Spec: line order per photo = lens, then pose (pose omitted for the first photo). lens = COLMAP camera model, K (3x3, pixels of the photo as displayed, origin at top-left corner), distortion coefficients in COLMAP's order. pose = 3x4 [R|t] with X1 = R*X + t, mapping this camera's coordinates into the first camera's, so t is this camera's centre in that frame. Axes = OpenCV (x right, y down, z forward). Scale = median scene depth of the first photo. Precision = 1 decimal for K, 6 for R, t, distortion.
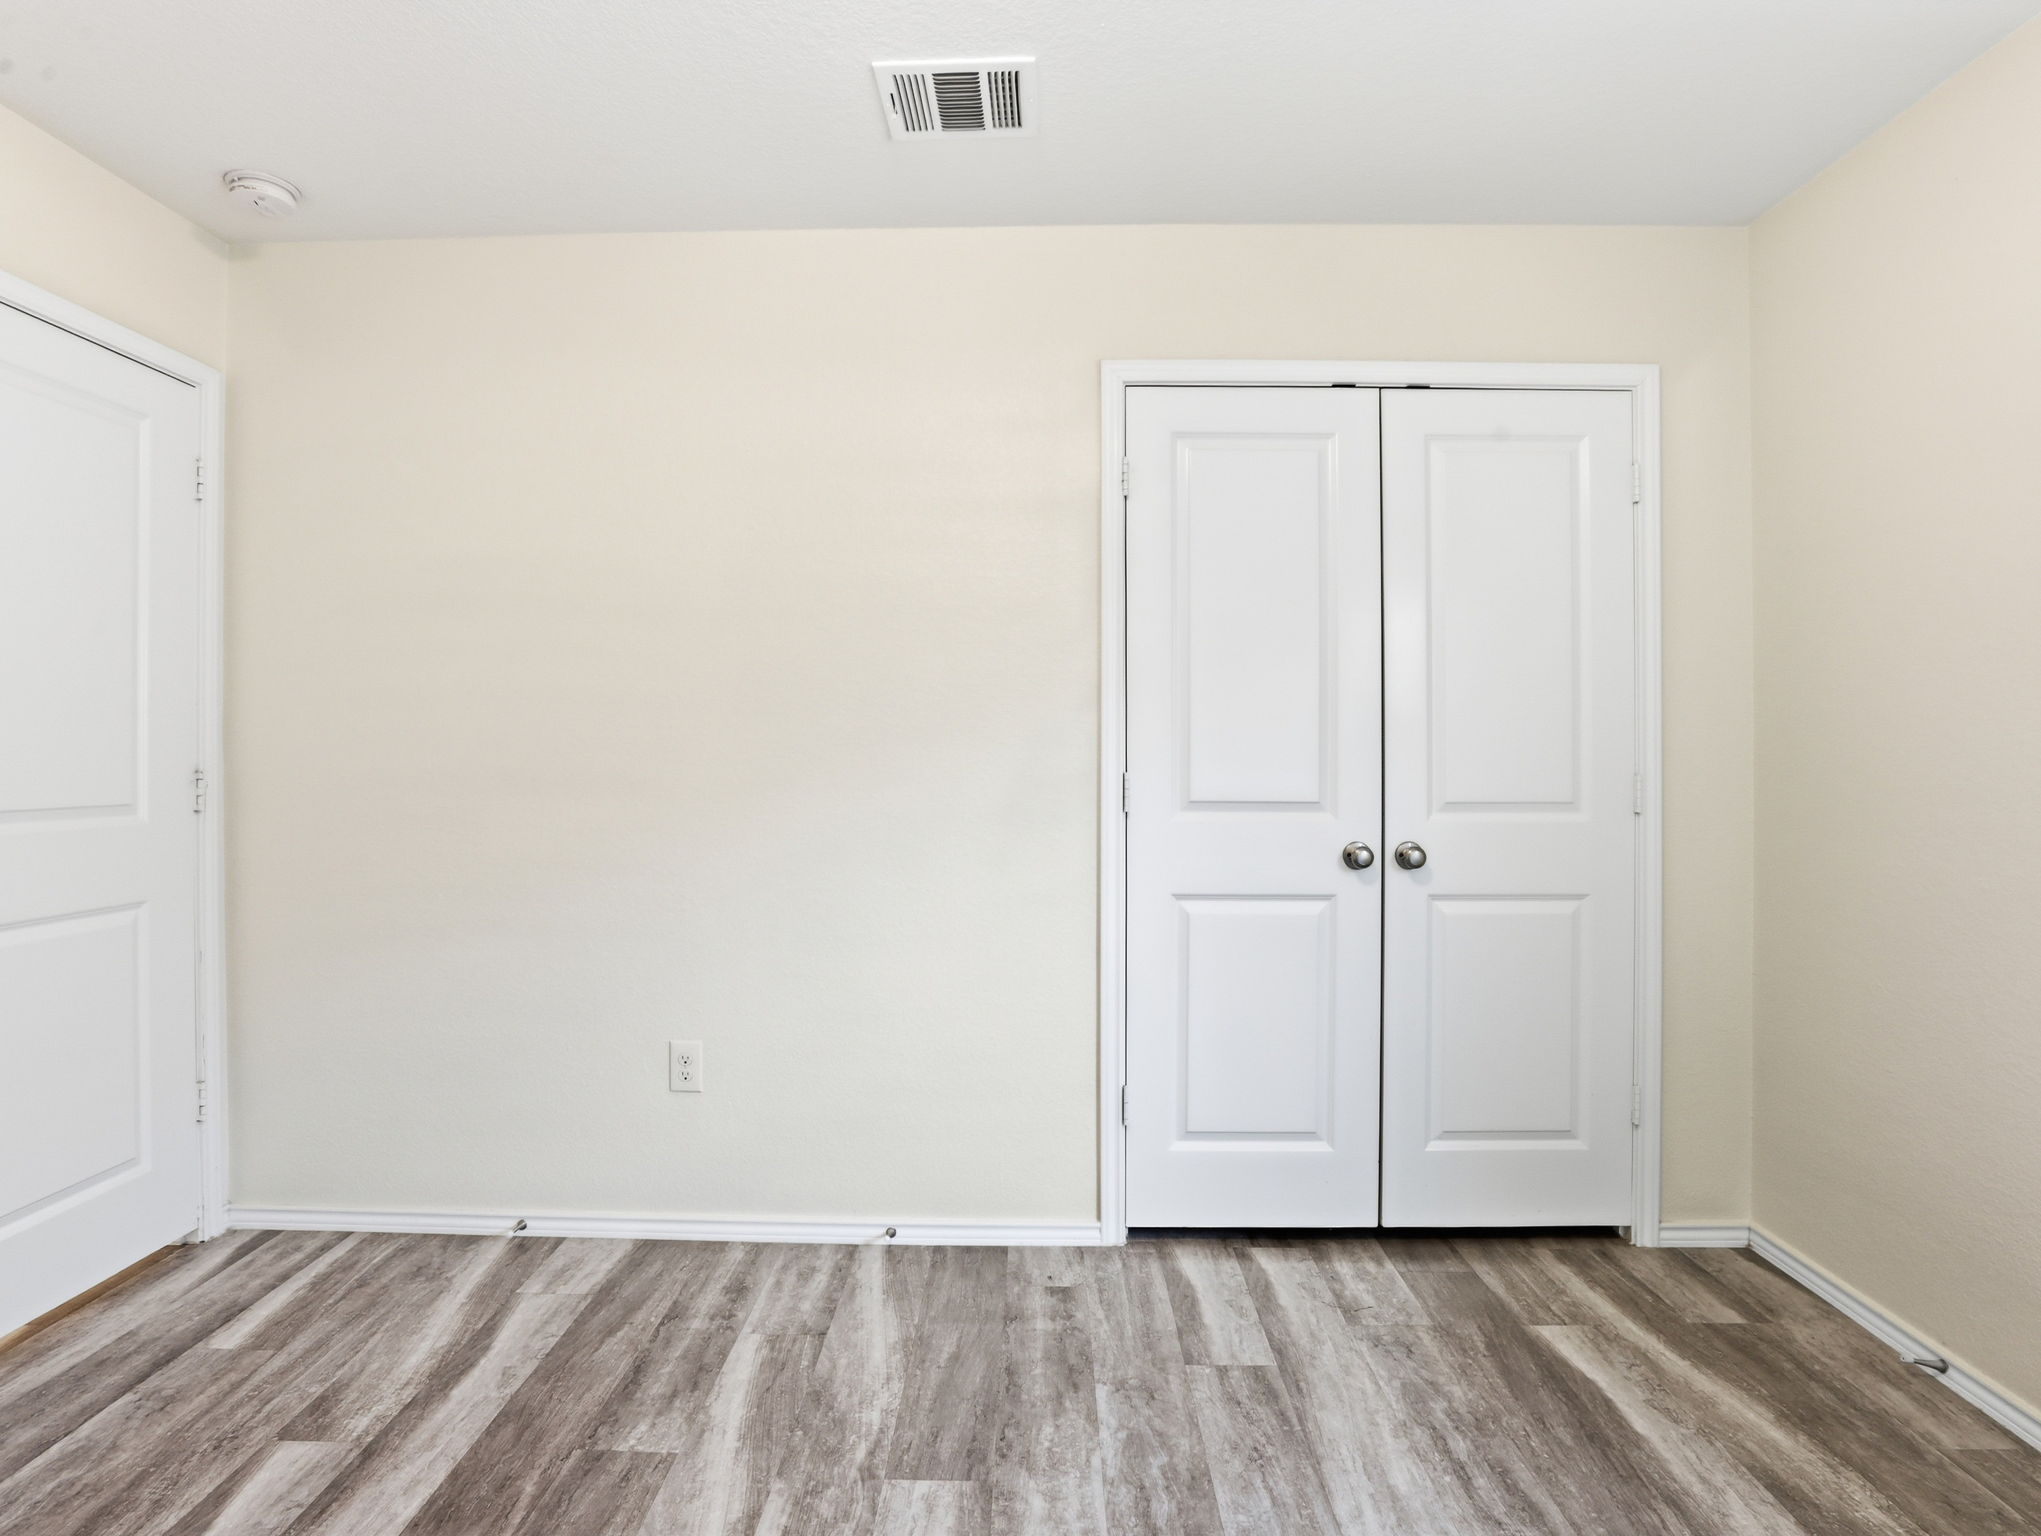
lens RADIAL K [[1069.7, 0, 1020.5], [0, 1069.7, 768.0], [0, 0, 1]] dist [-0.020832, 0.000863]
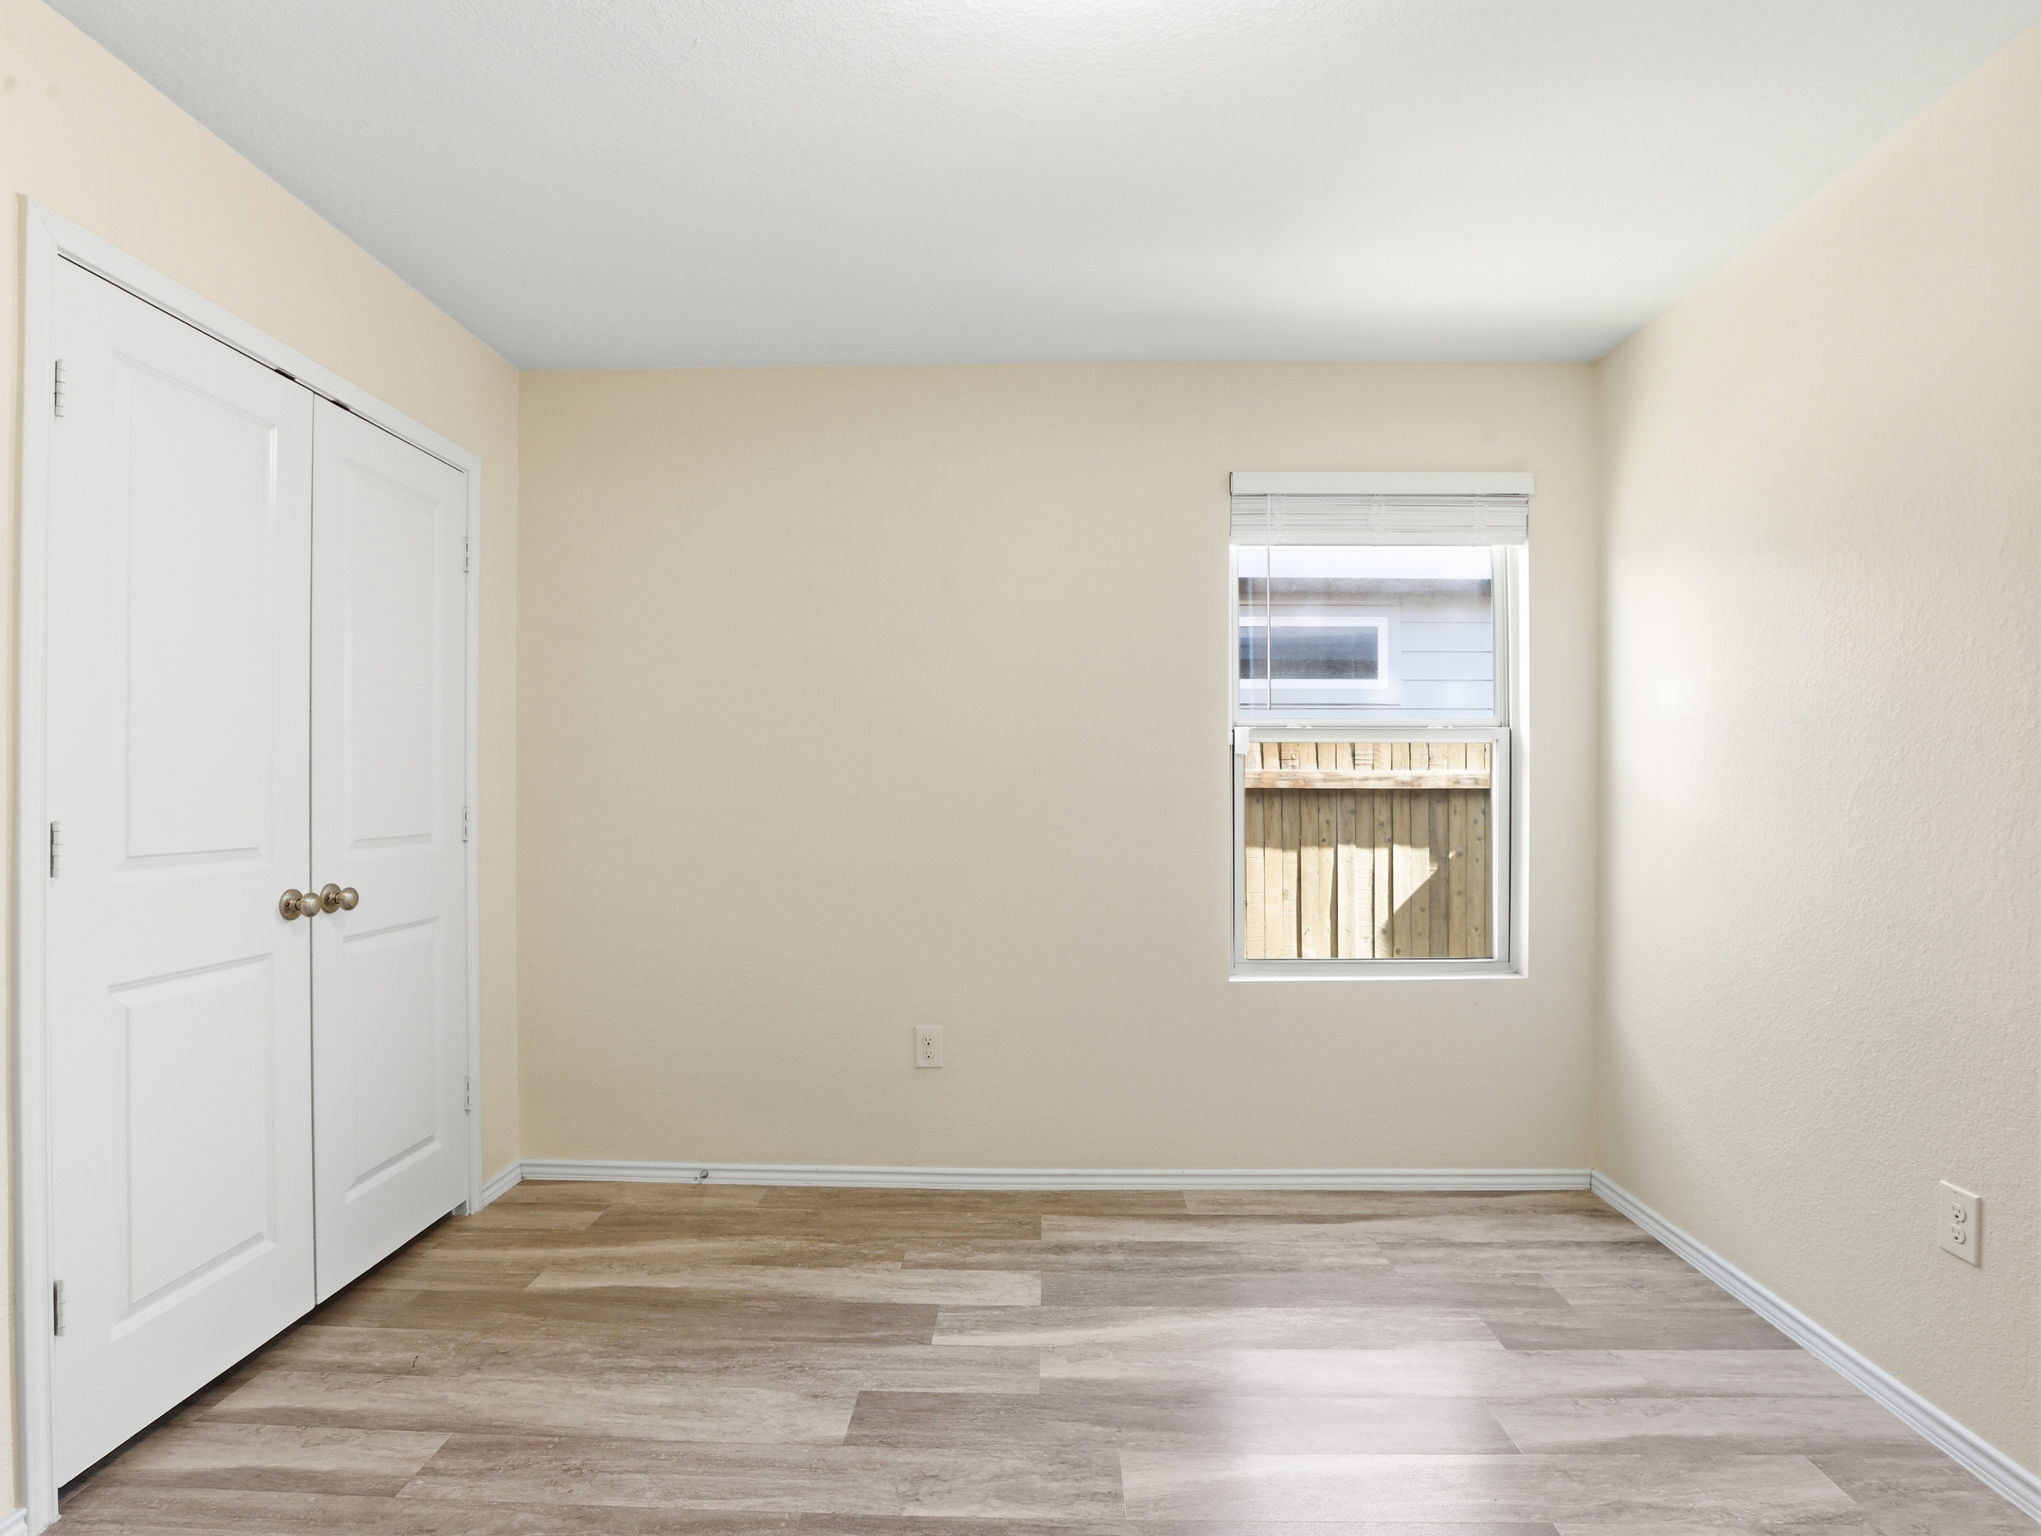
lens RADIAL K [[1021.2, 0, 1029.4], [0, 1021.2, 783.4], [0, 0, 1]] dist [-0.031836, -0.000670]
pose [[0.011725, 0.008287, 0.999897, -0.584874], [0.004314, 0.999956, -0.008338, -0.011064], [-0.999922, 0.004411, 0.011688, 0.419251]]
